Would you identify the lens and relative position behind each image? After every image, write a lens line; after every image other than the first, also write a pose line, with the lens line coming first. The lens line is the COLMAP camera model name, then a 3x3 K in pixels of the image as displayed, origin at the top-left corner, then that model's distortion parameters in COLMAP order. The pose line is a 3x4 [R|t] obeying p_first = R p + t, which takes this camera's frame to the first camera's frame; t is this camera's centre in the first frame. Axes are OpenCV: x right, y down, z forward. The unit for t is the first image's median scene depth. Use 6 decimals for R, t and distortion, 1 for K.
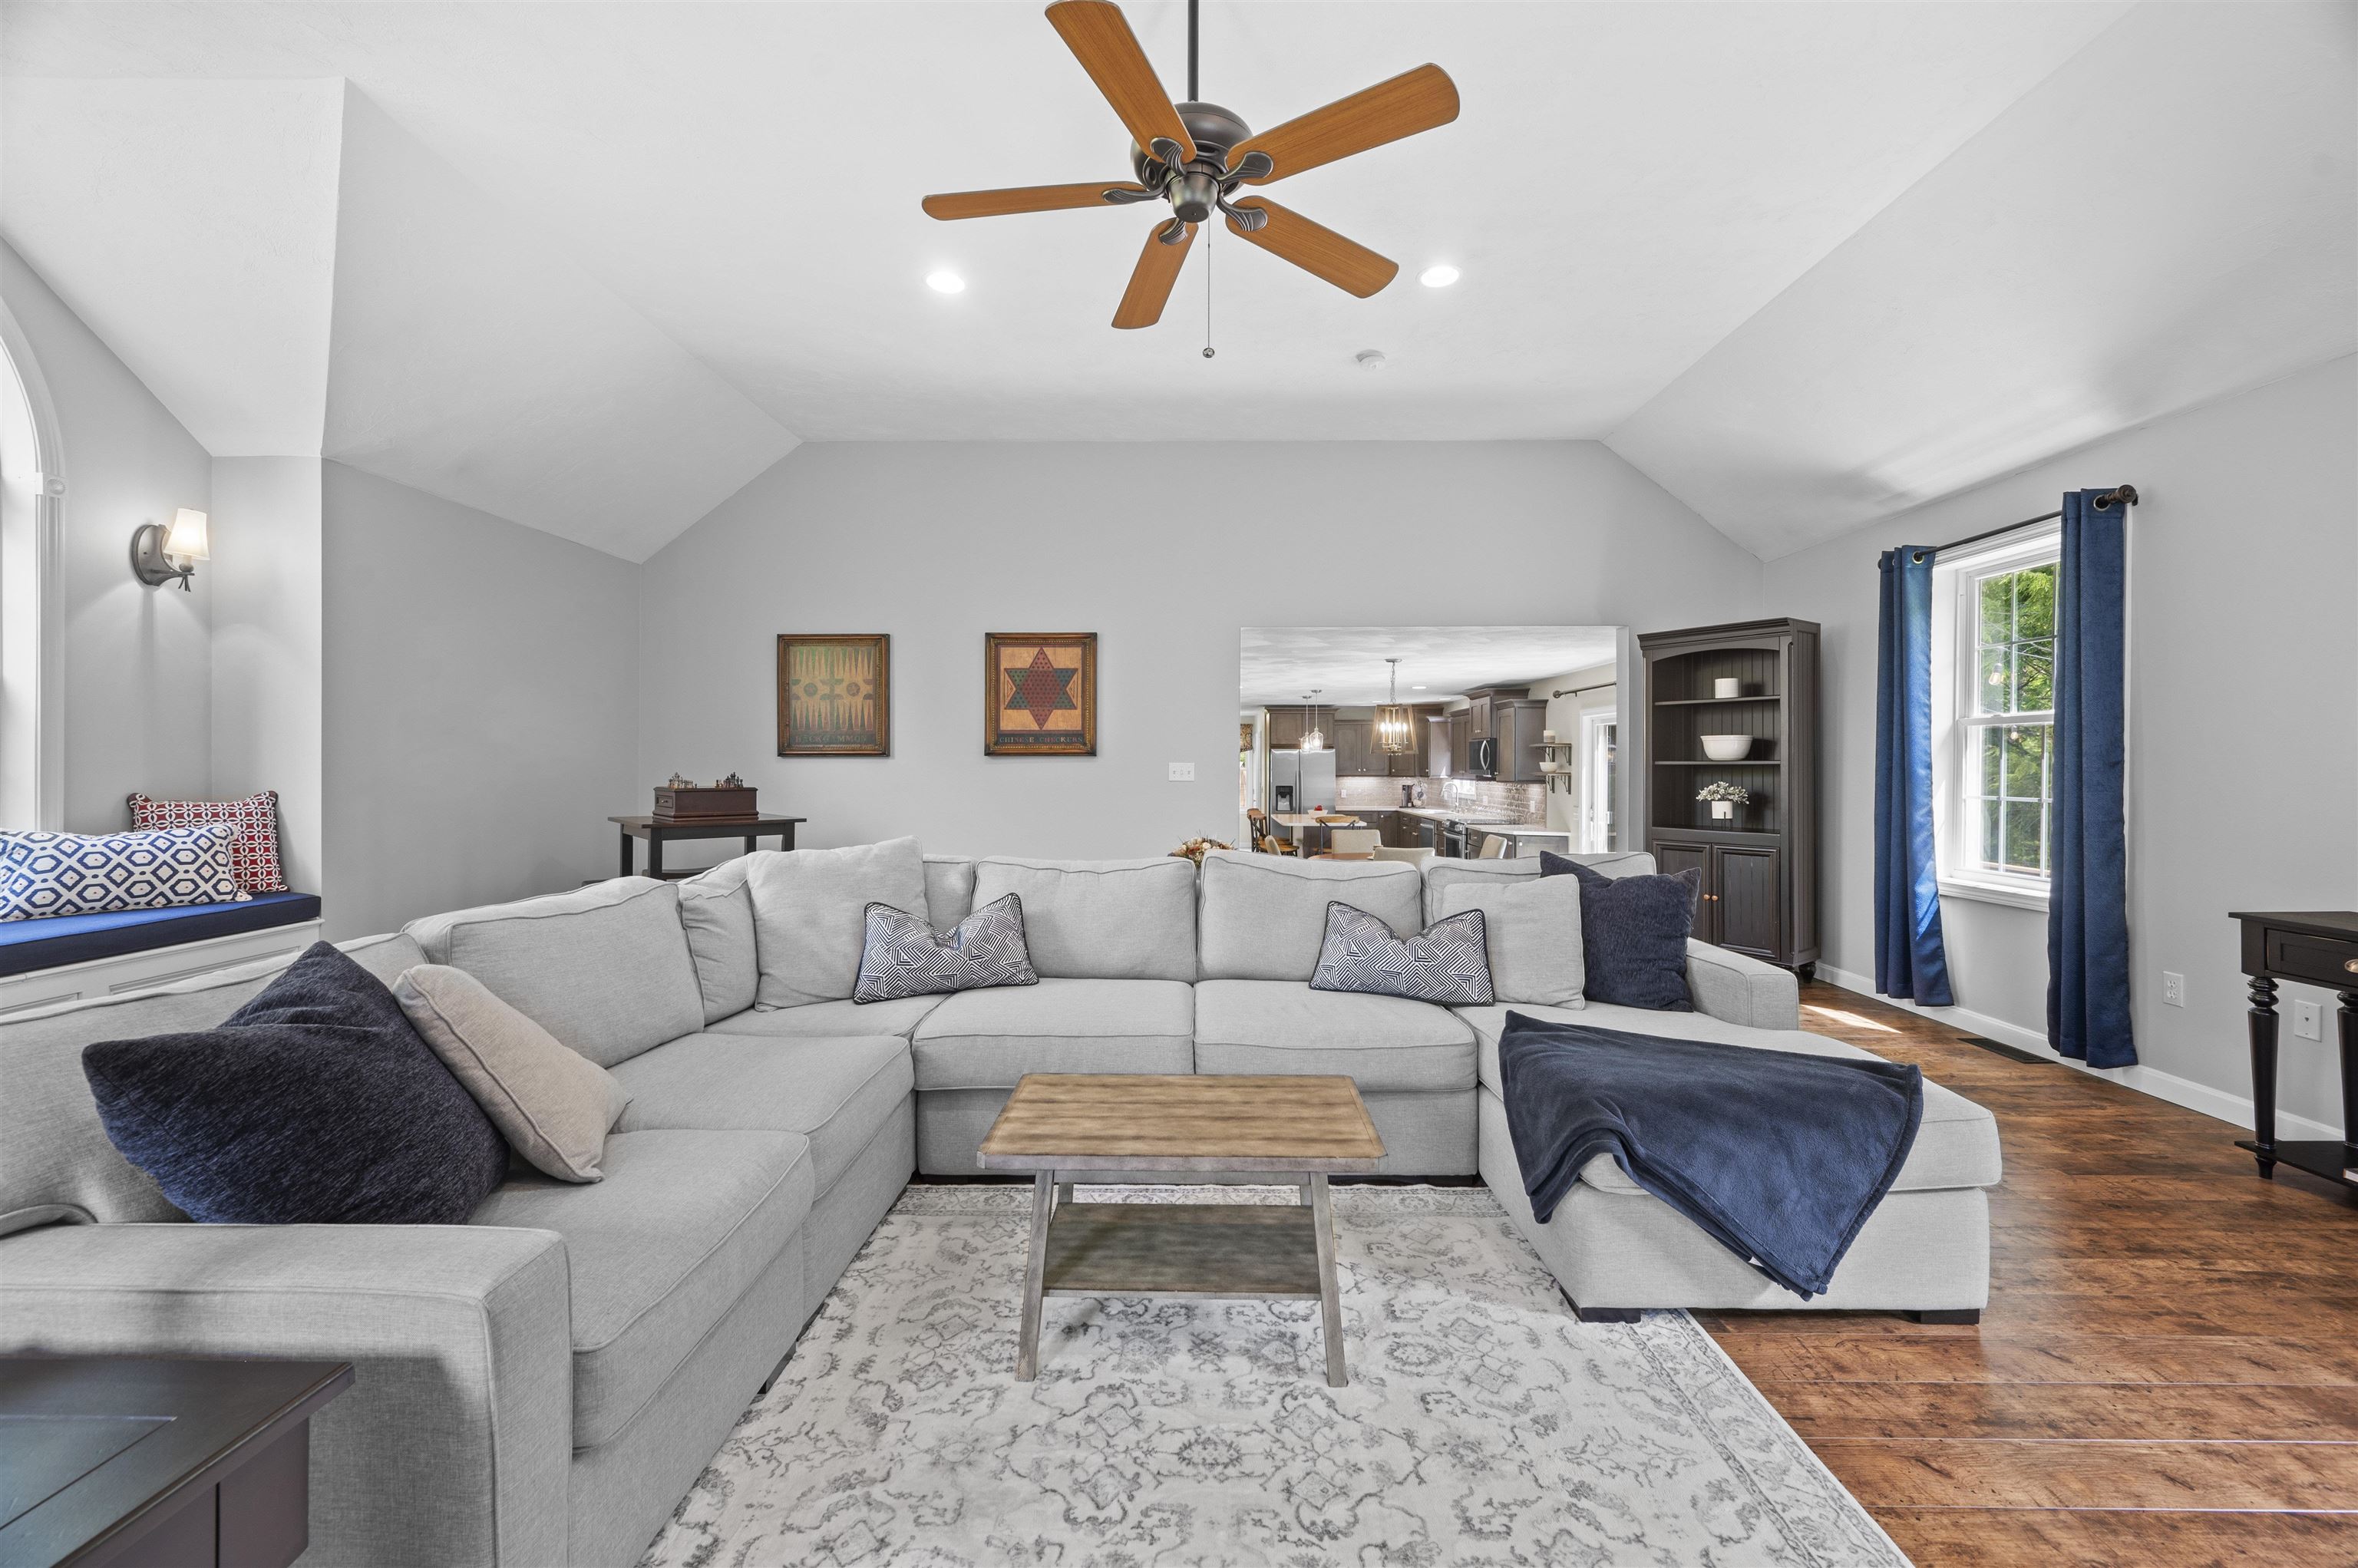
lens RADIAL K [[939.4, 0, 1180.6], [0, 939.4, 768.7], [0, 0, 1]] dist [-0.000945, -0.000009]
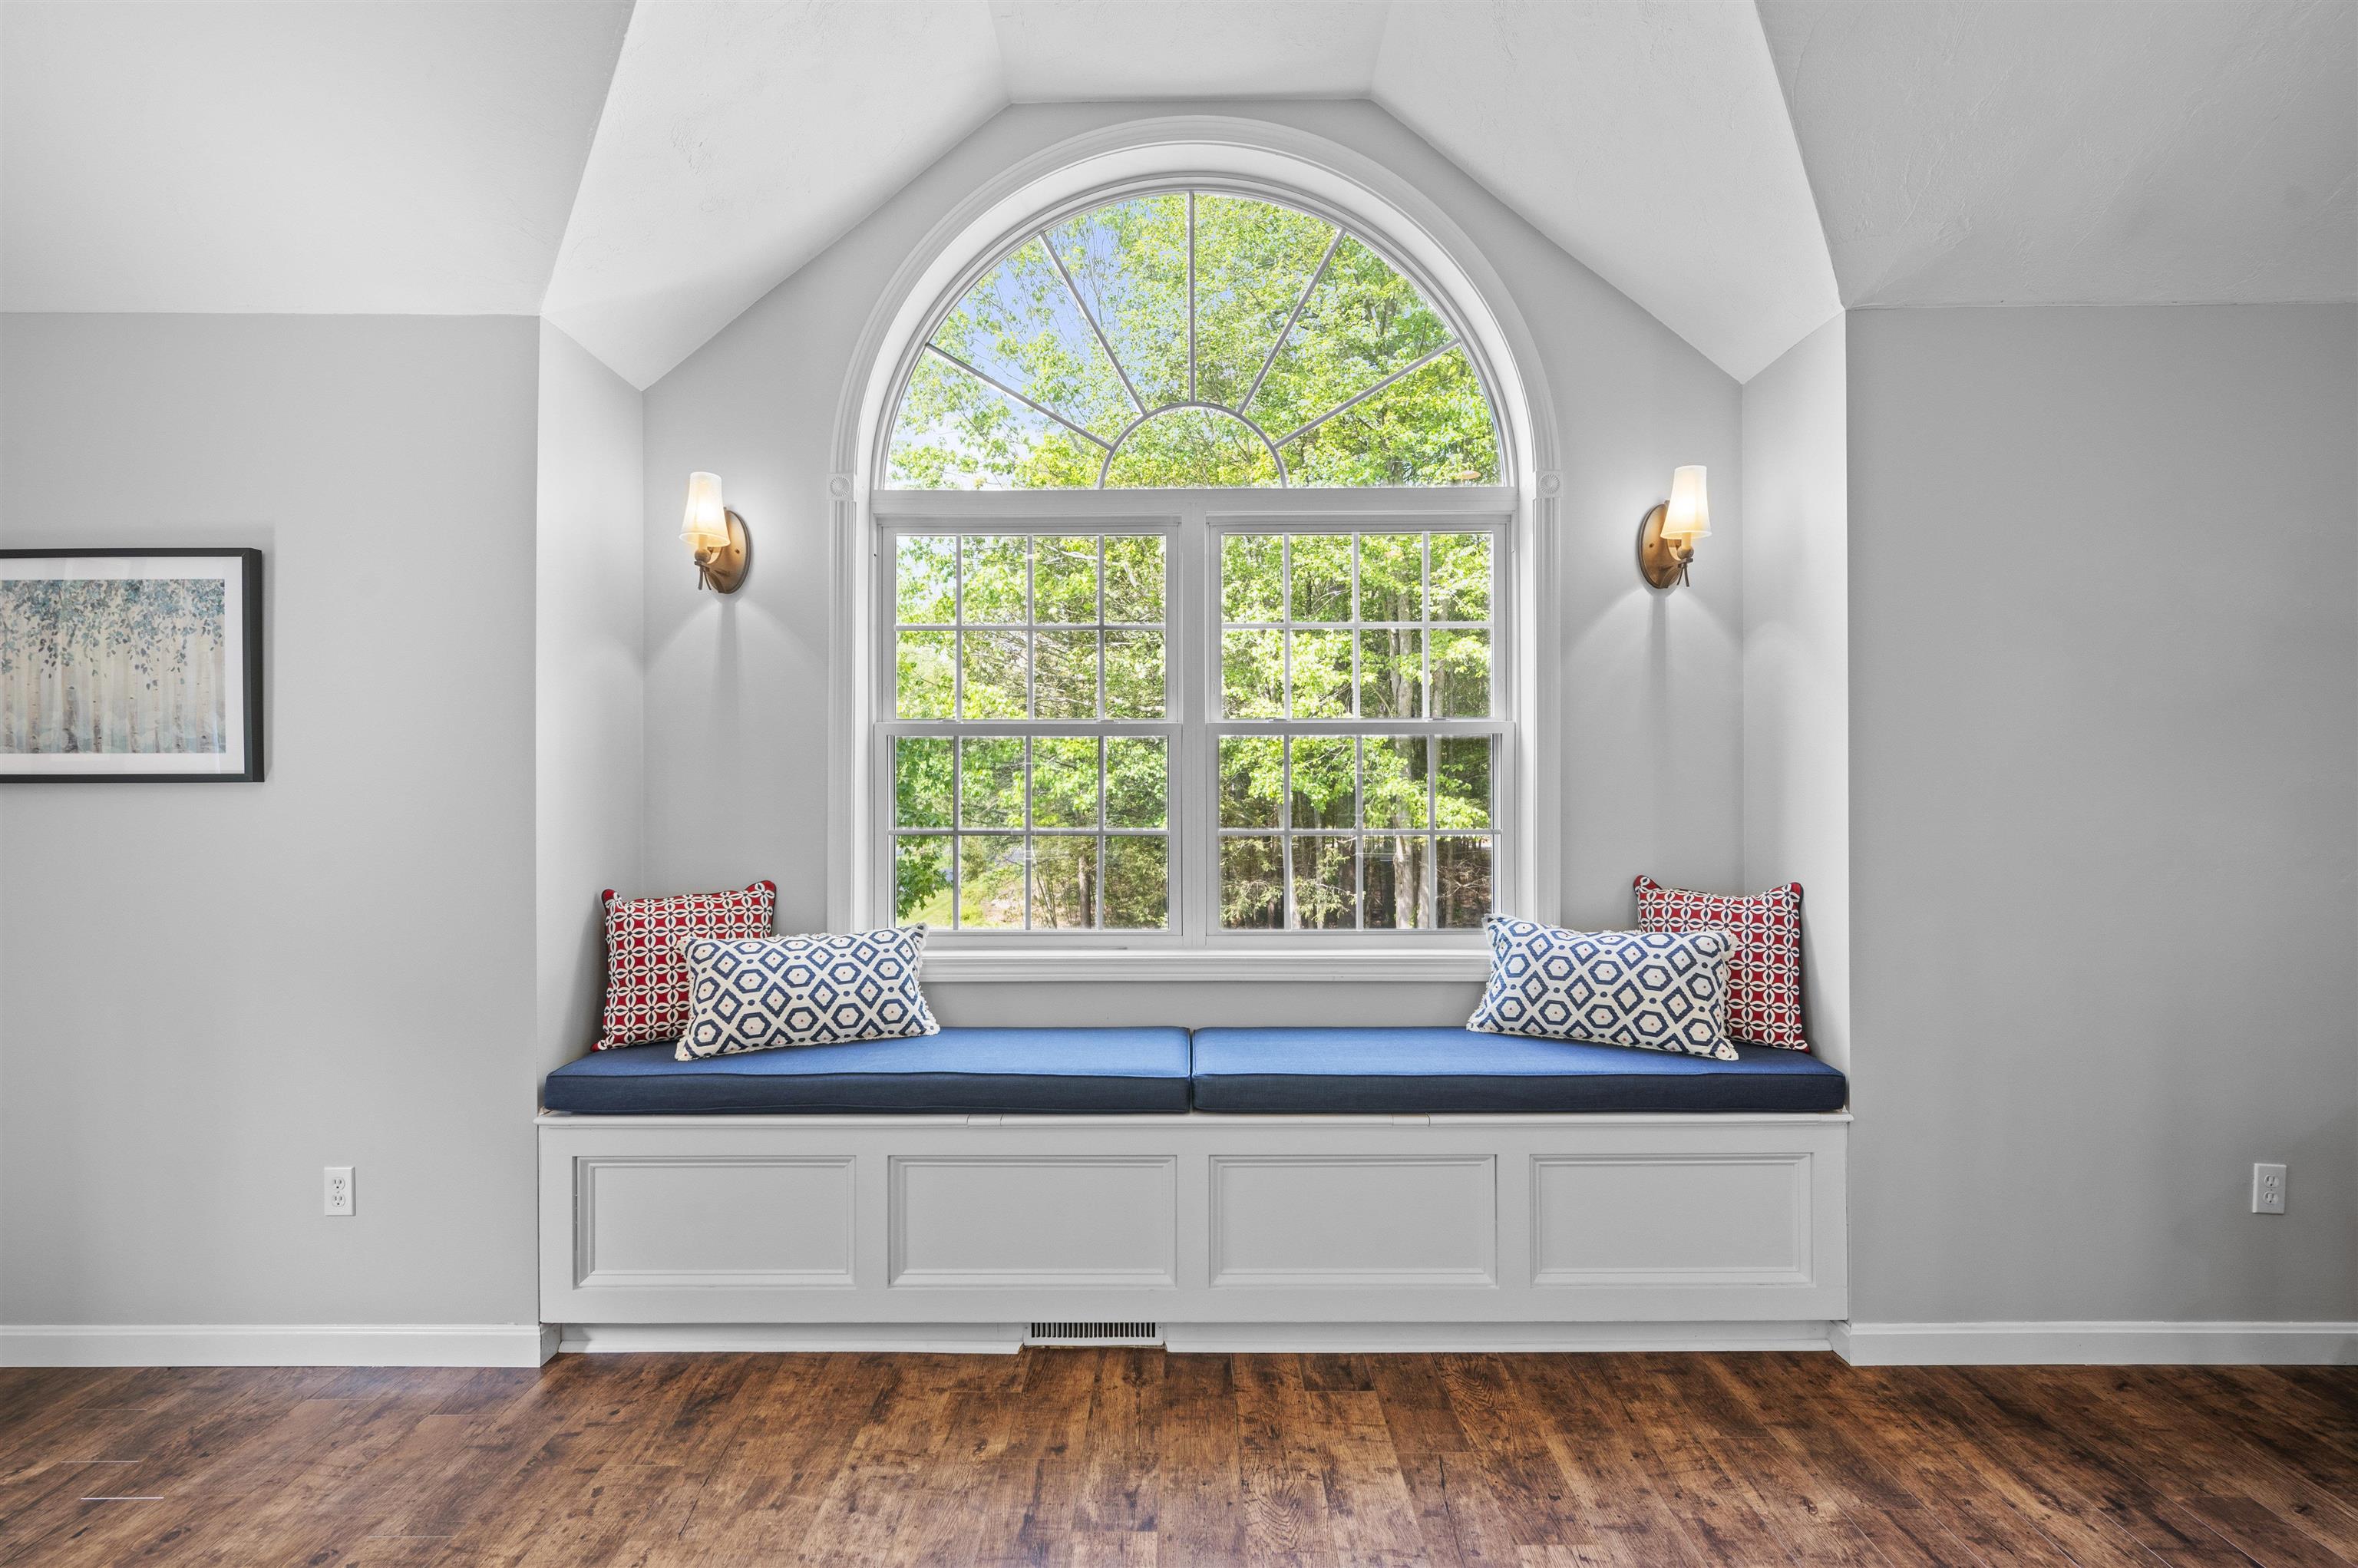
lens RADIAL K [[1004.5, 0, 1179.0], [0, 1004.5, 788.6], [0, 0, 1]] dist [-0.004832, -0.000482]
pose [[0.002371, -0.008488, -0.999961, -0.128658], [-0.002086, 0.999962, -0.008493, -0.013325], [0.999995, 0.002106, 0.002353, 0.247921]]
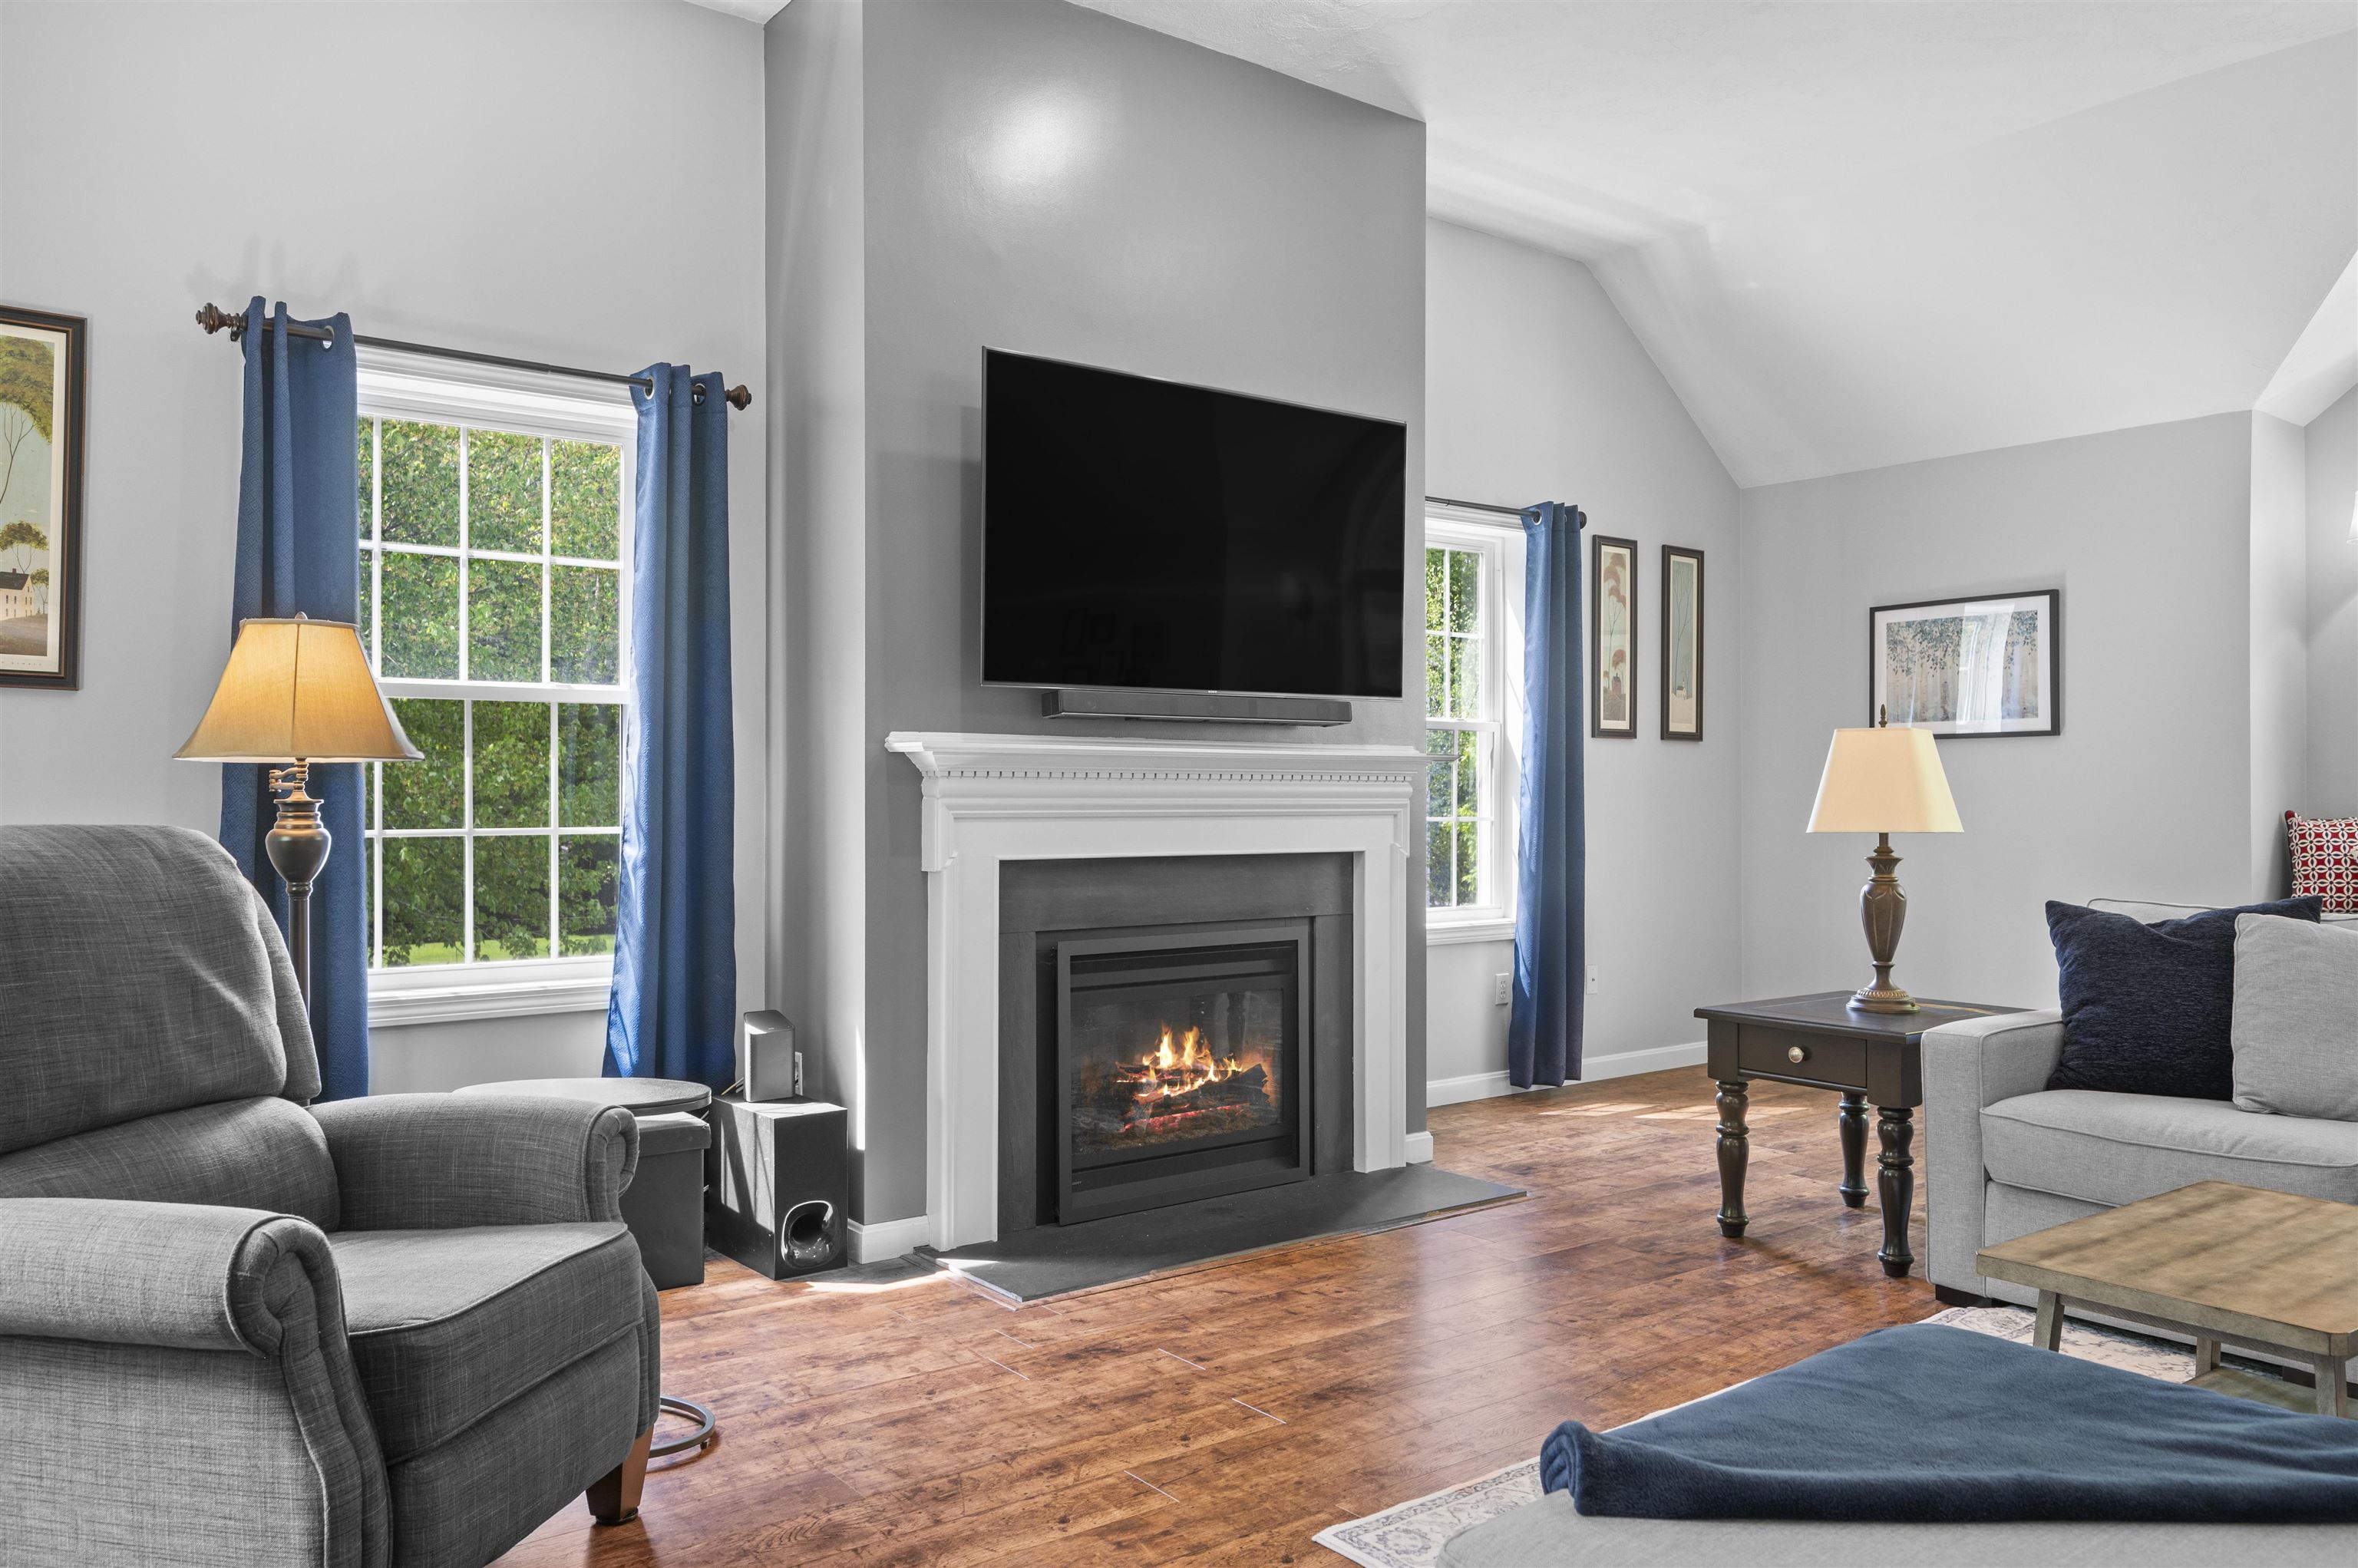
lens RADIAL K [[1692.1, 0, 1186.0], [0, 1692.1, 798.6], [0, 0, 1]] dist [0.004096, -0.001830]
pose [[-0.791931, 0.000974, -0.610610, 0.314329], [-0.003924, 0.999970, 0.006683, 0.005659], [0.610598, 0.007688, -0.791903, 0.342214]]
